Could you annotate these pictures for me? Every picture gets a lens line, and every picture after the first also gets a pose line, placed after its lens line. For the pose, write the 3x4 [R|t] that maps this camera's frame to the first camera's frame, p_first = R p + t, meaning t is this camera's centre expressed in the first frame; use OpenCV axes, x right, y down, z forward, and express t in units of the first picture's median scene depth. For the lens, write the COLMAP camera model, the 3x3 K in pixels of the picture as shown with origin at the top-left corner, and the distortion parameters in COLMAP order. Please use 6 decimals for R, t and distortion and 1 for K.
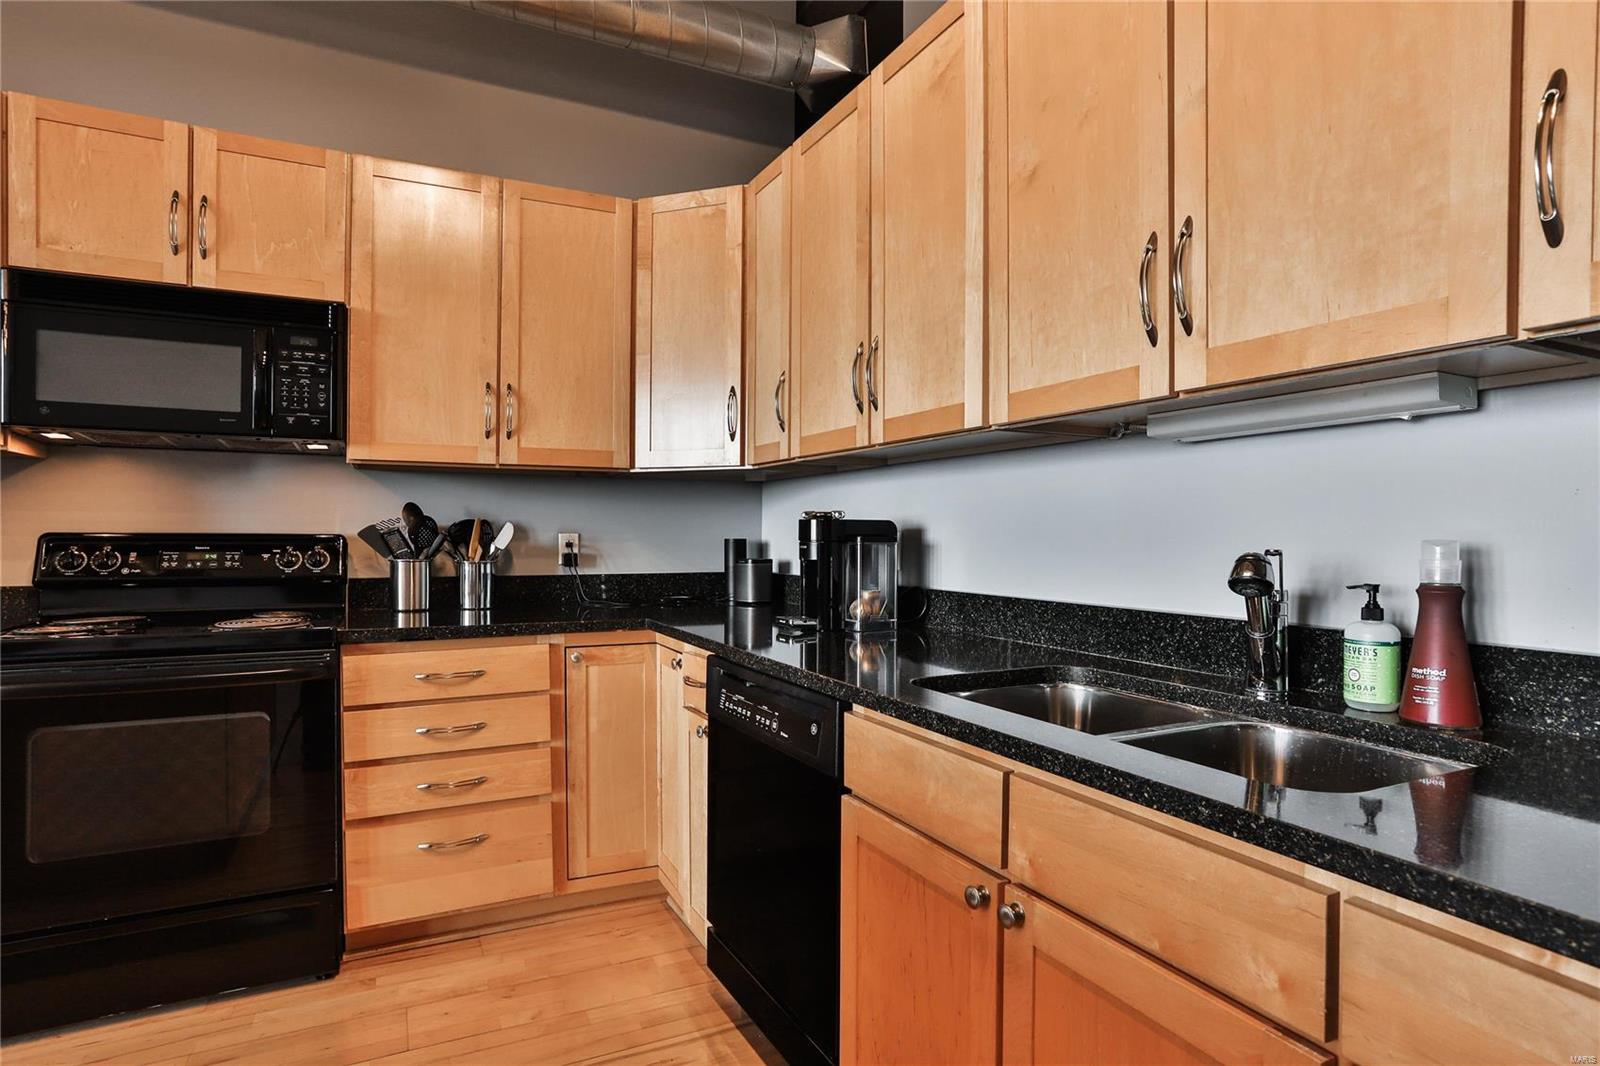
lens RADIAL K [[838.4, 0, 751.0], [0, 838.4, 529.2], [0, 0, 1]] dist [-0.048653, 0.025260]
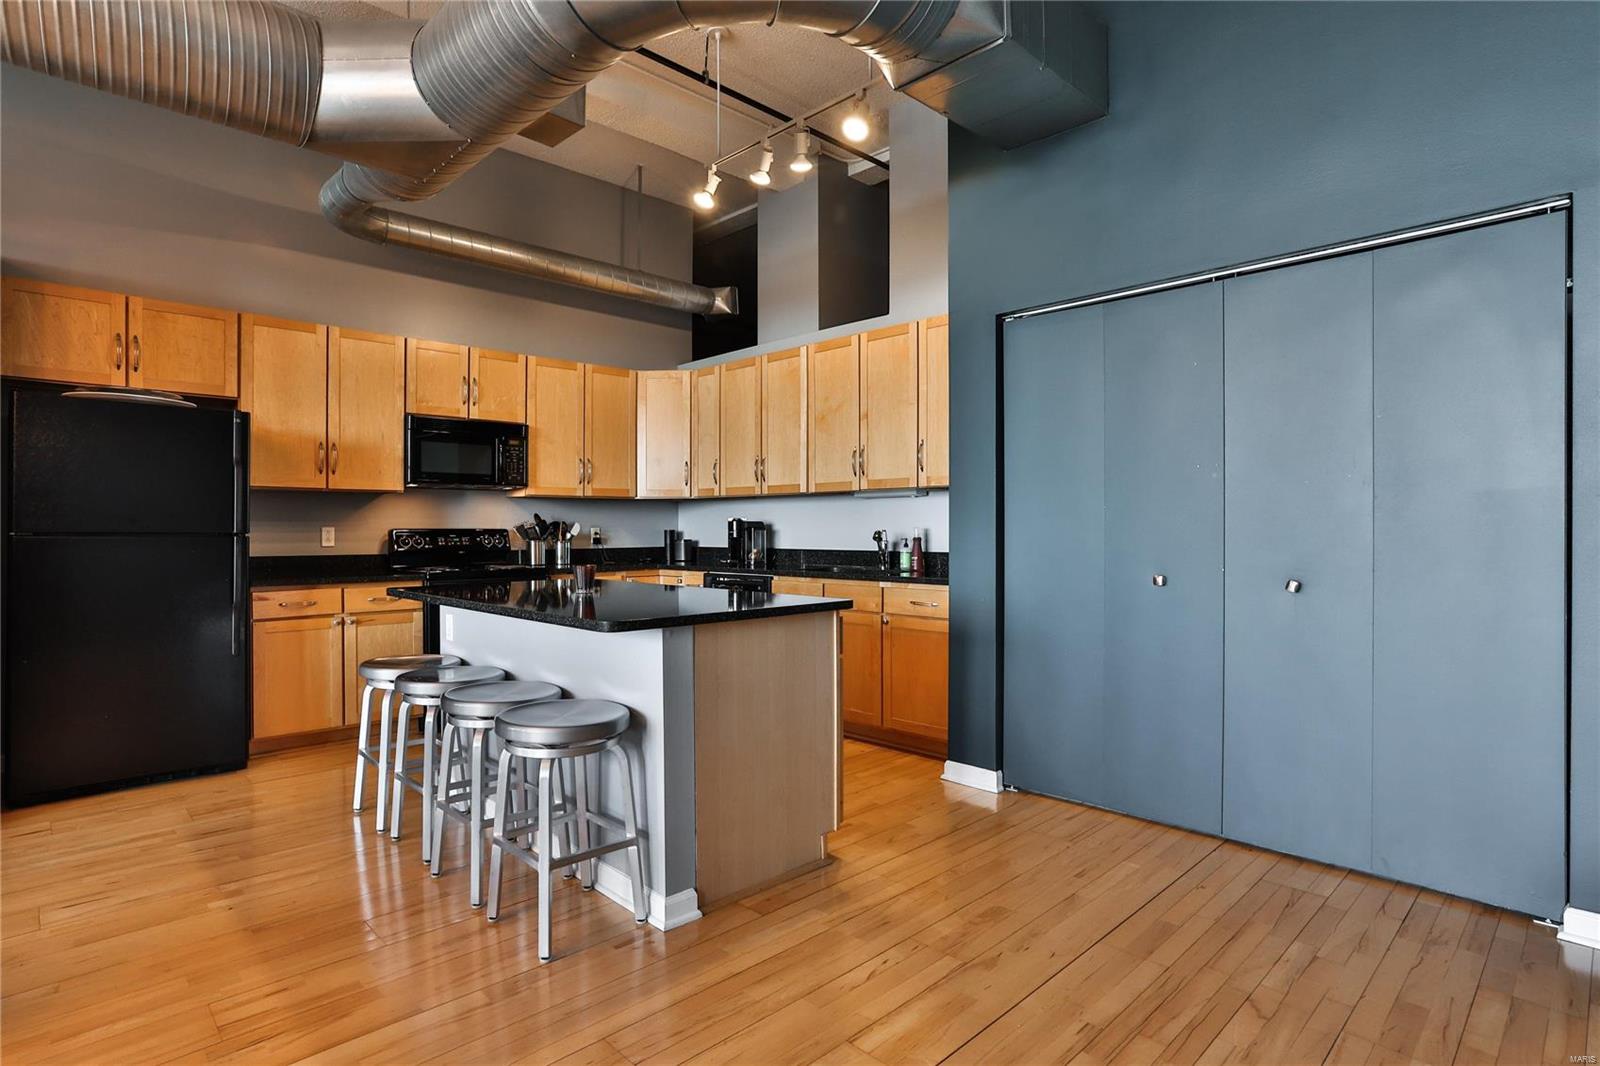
lens RADIAL K [[838.4, 0, 776.1], [0, 838.4, 527.5], [0, 0, 1]] dist [-0.048653, 0.025260]
pose [[0.943798, -0.006644, 0.330456, -0.621455], [0.005082, 0.999971, 0.005590, -0.006042], [-0.330484, -0.003597, 0.943805, -1.381767]]
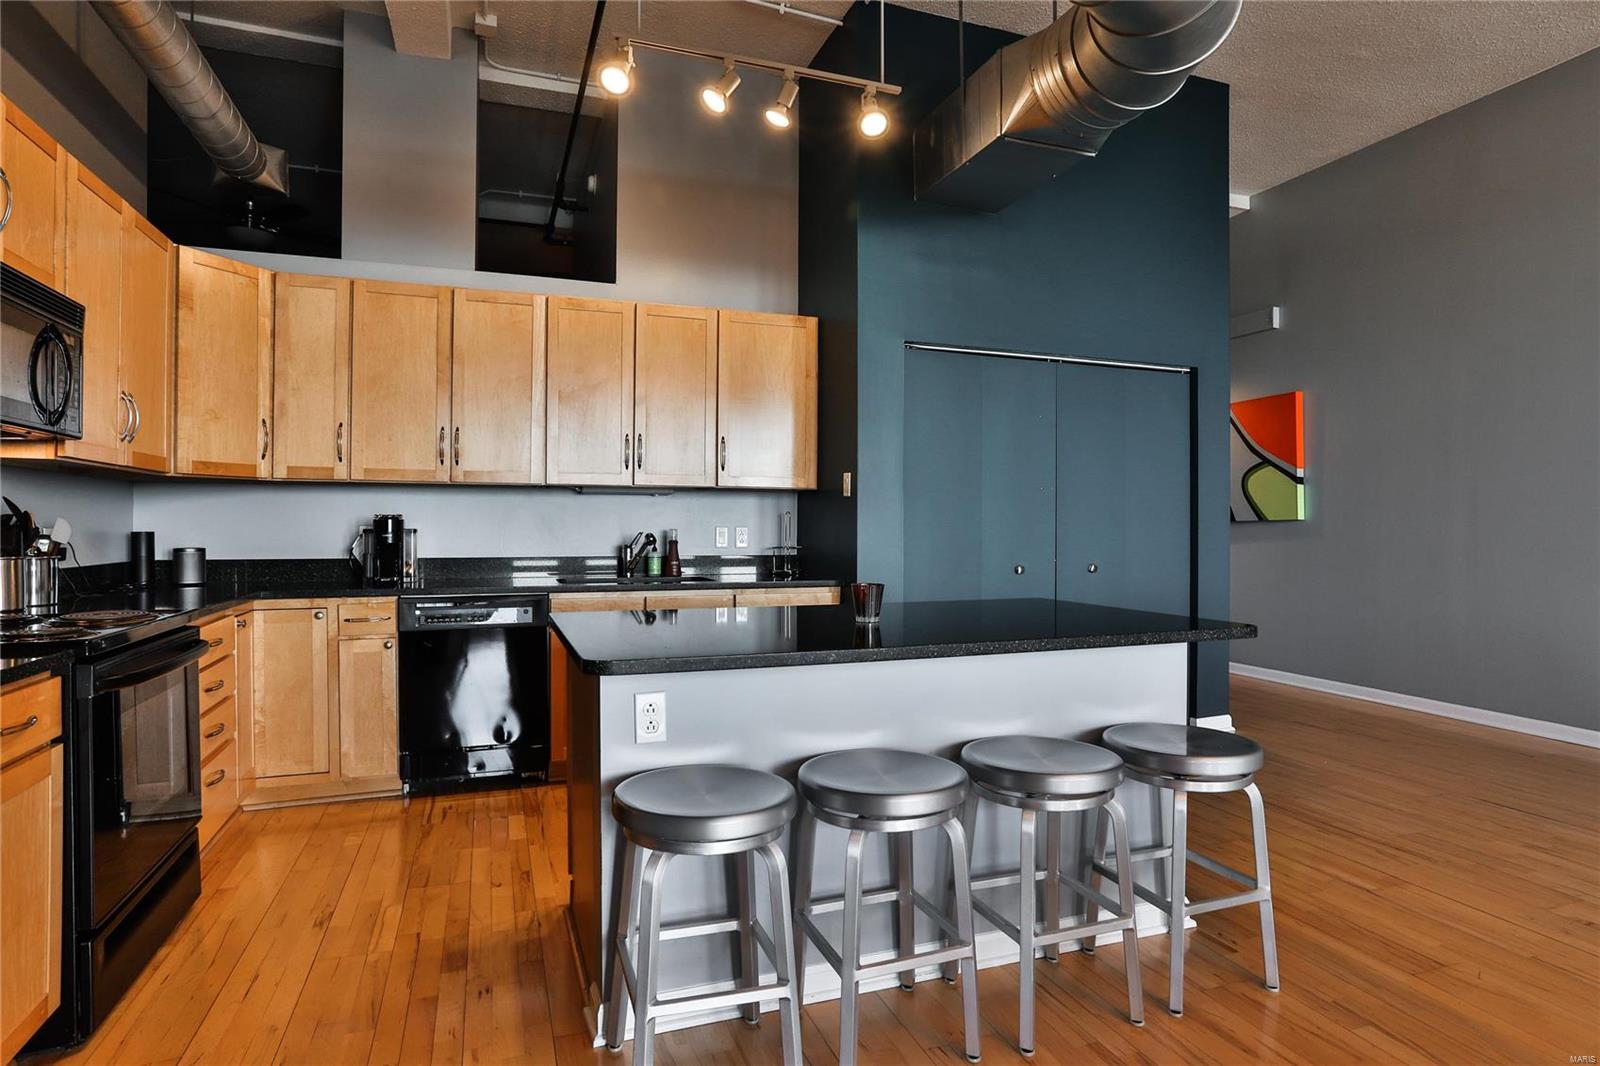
lens RADIAL K [[838.4, 0, 796.1], [0, 838.4, 526.7], [0, 0, 1]] dist [-0.048653, 0.025260]
pose [[0.077671, -0.003952, 0.996971, -1.488143], [-0.007577, 0.999961, 0.004554, -0.010196], [-0.996950, -0.007908, 0.077638, 0.042914]]
